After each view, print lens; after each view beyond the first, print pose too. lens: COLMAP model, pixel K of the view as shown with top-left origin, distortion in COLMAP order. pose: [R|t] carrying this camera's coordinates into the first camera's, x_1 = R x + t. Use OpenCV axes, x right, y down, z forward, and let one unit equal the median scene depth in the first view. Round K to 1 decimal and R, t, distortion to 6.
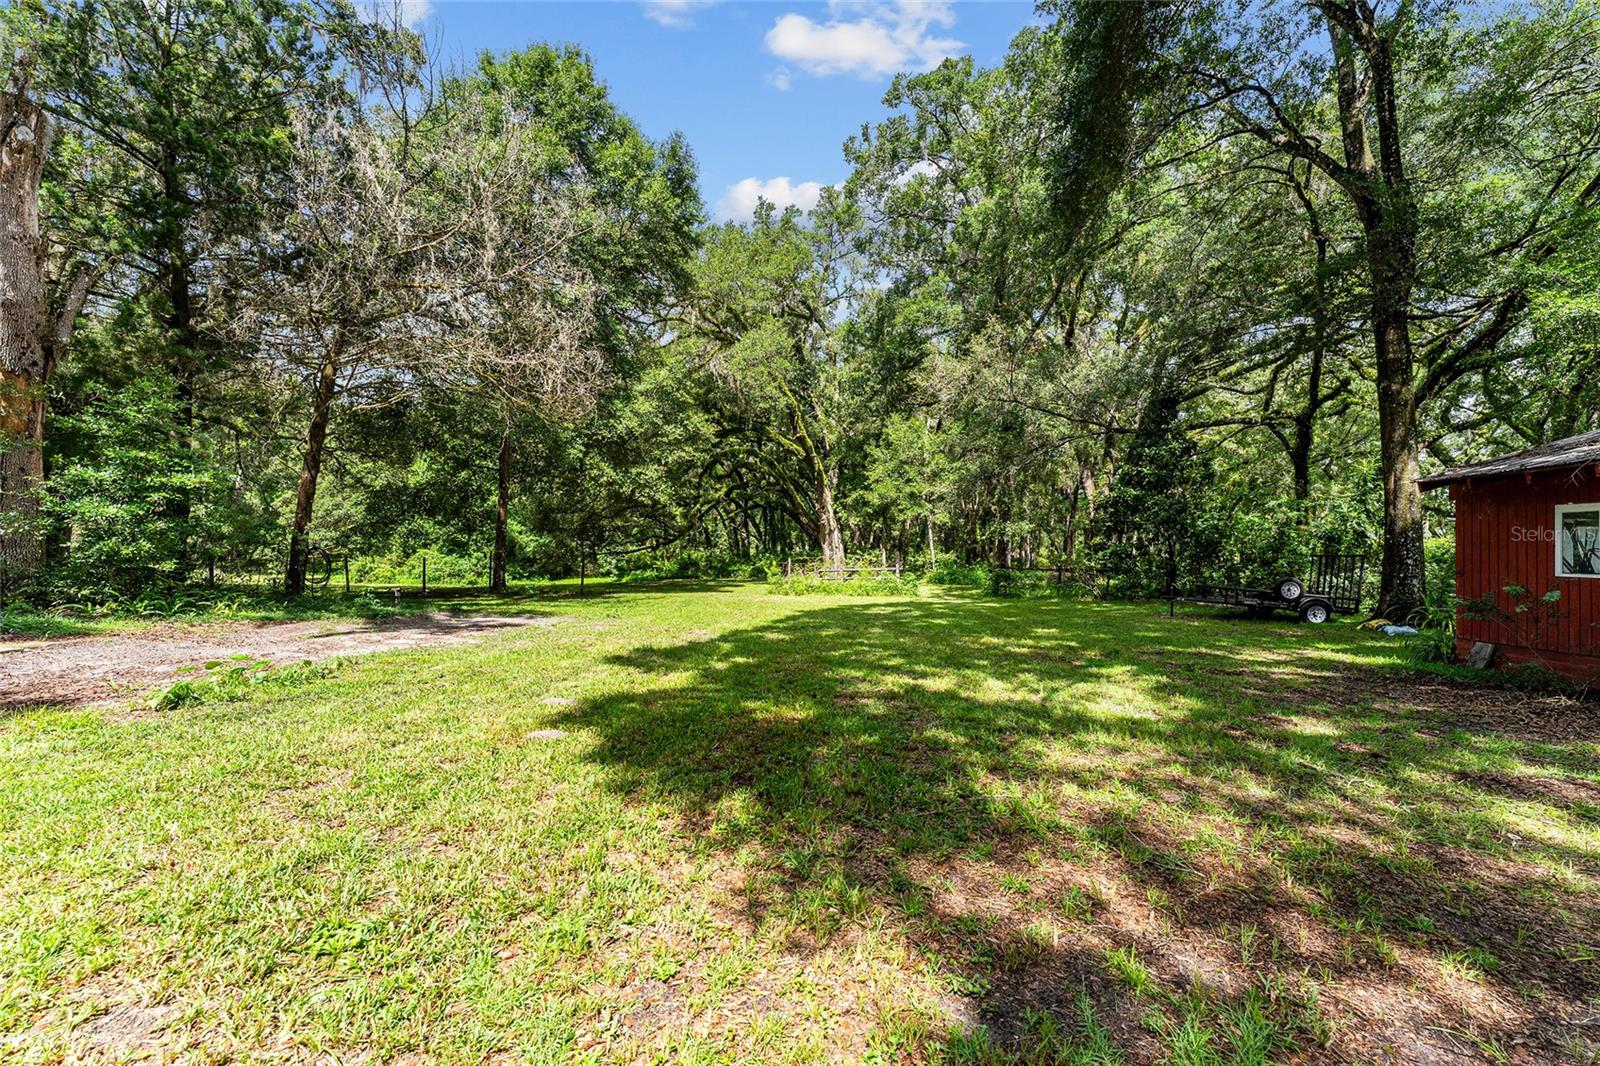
lens RADIAL K [[633.0, 0, 789.7], [0, 633.0, 520.6], [0, 0, 1]] dist [0.001409, 0.000153]
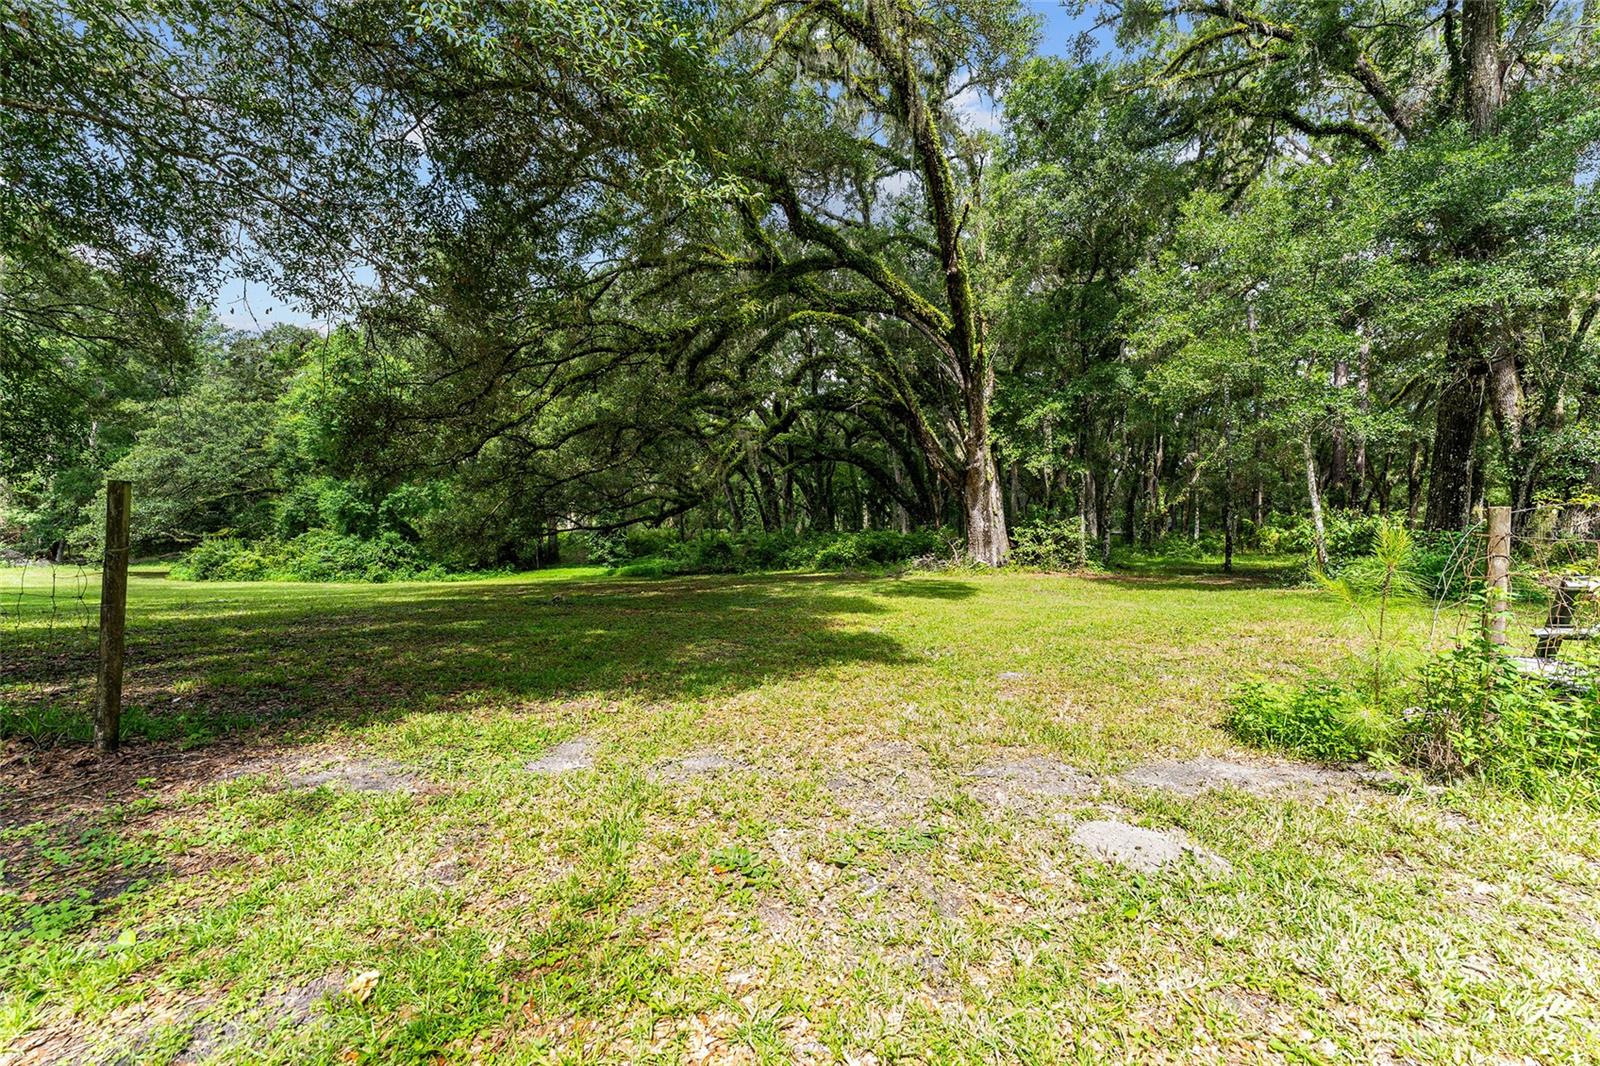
lens RADIAL K [[633.0, 0, 793.4], [0, 633.0, 540.1], [0, 0, 1]] dist [0.001409, 0.000153]
pose [[0.999716, -0.006951, -0.022779, -0.090829], [0.008254, 0.998304, 0.057623, 0.034105], [0.022340, -0.057794, 0.998079, 0.495230]]
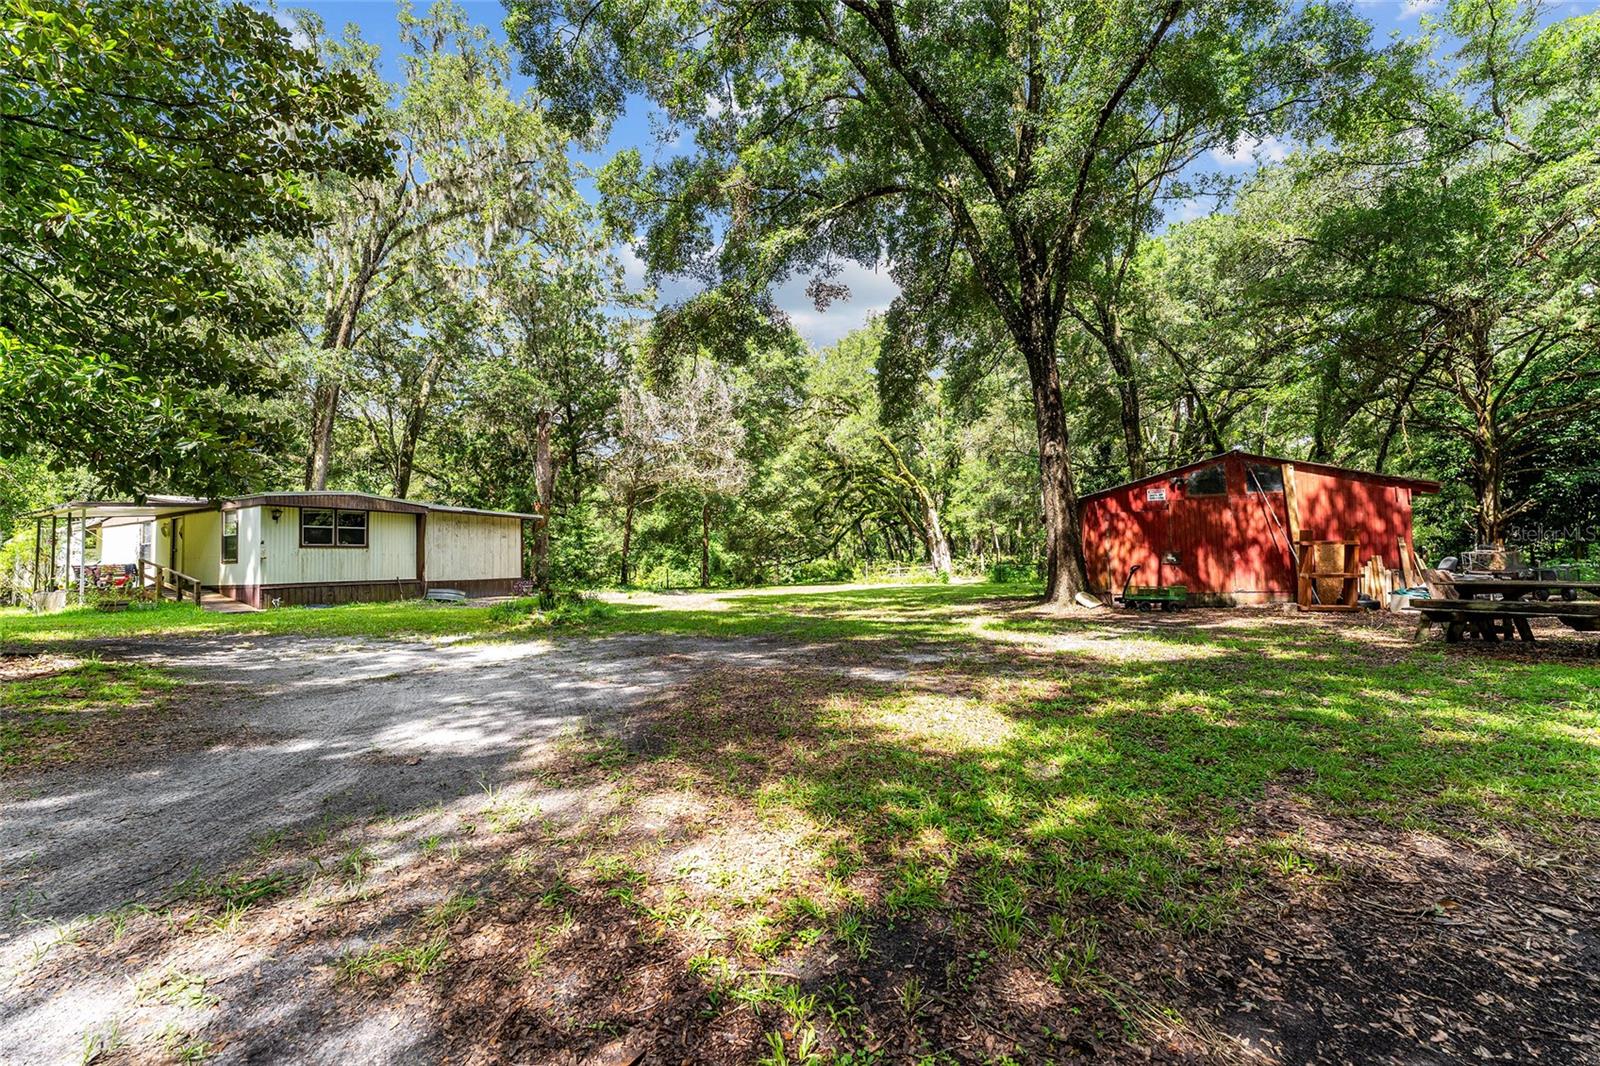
lens RADIAL K [[633.0, 0, 800.0], [0, 633.0, 543.0], [0, 0, 1]] dist [0.001409, 0.000153]
pose [[0.957644, -0.043864, -0.284594, 0.176199], [0.048969, 0.998741, 0.010842, -0.009504], [0.283760, -0.024319, 0.958587, -0.364463]]
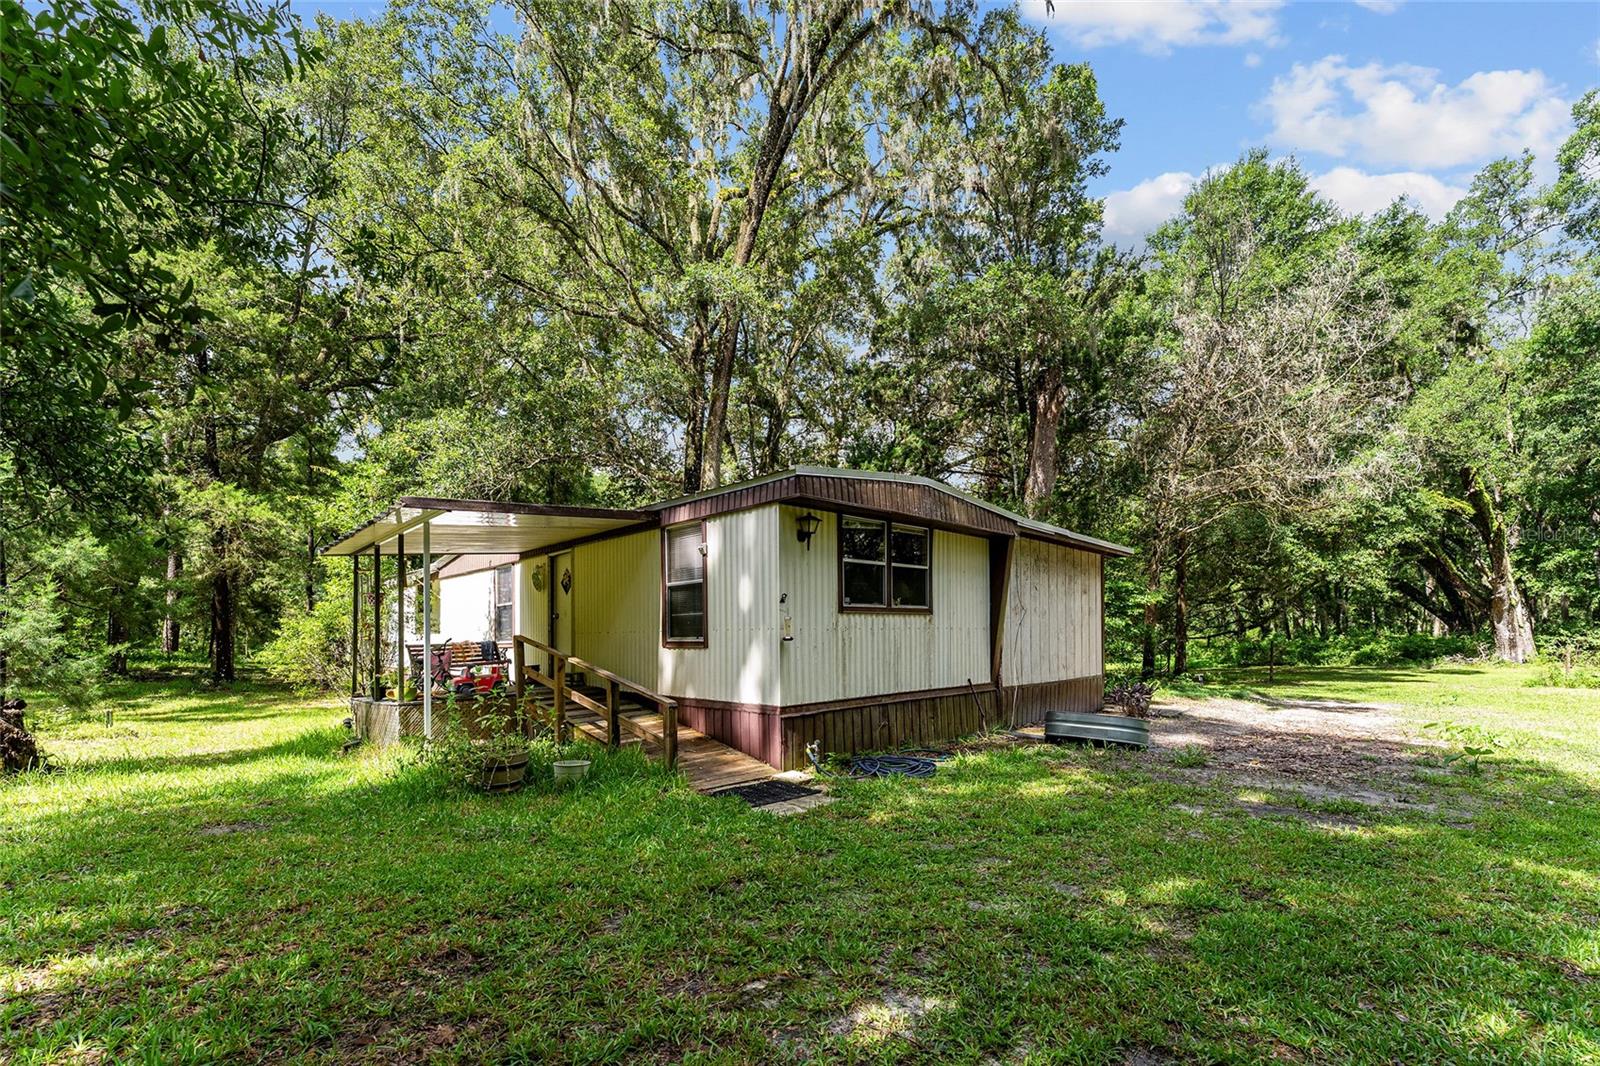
lens RADIAL K [[679.0, 0, 805.4], [0, 679.0, 640.0], [0, 0, 1]] dist [0.001210, 0.000272]
pose [[0.823361, -0.017062, -0.567261, -0.189220], [0.048433, 0.998014, 0.040279, -0.019169], [0.565447, -0.060638, 0.822552, -0.200396]]
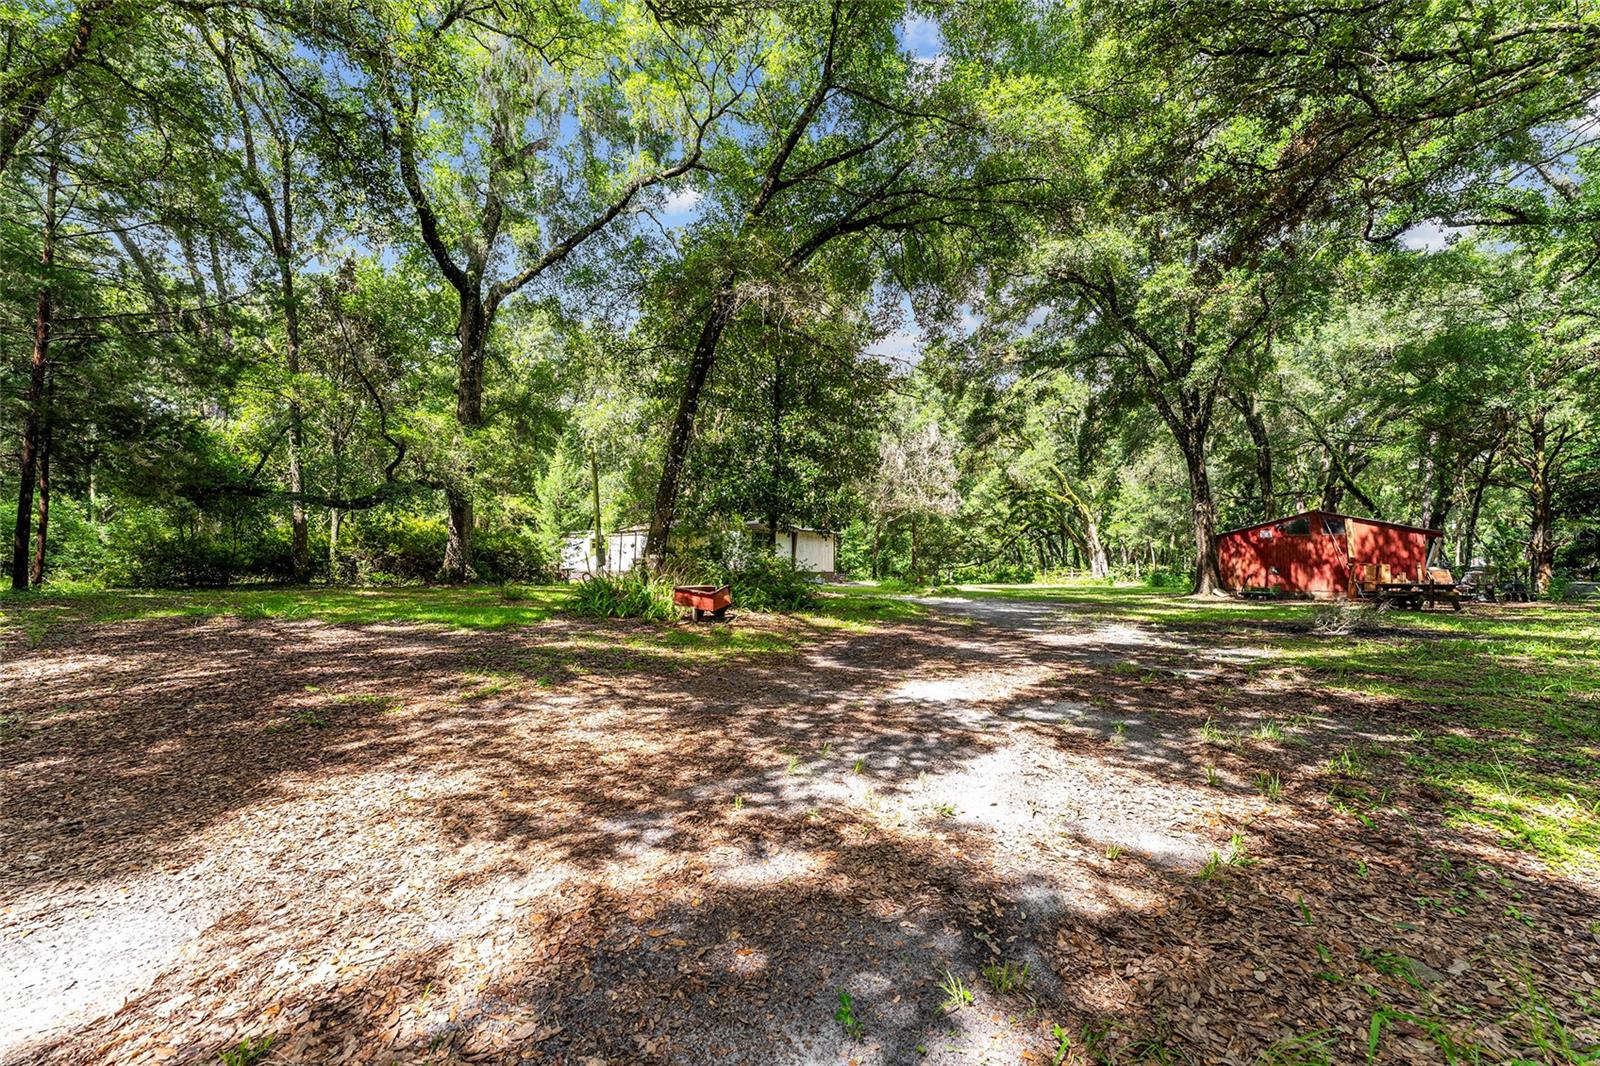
lens RADIAL K [[633.0, 0, 800.4], [0, 633.0, 545.9], [0, 0, 1]] dist [0.001409, 0.000153]
pose [[0.886214, -0.025253, -0.462587, 0.149524], [0.030630, 0.999522, 0.004116, -0.027878], [0.462262, -0.017817, 0.886564, -0.742758]]
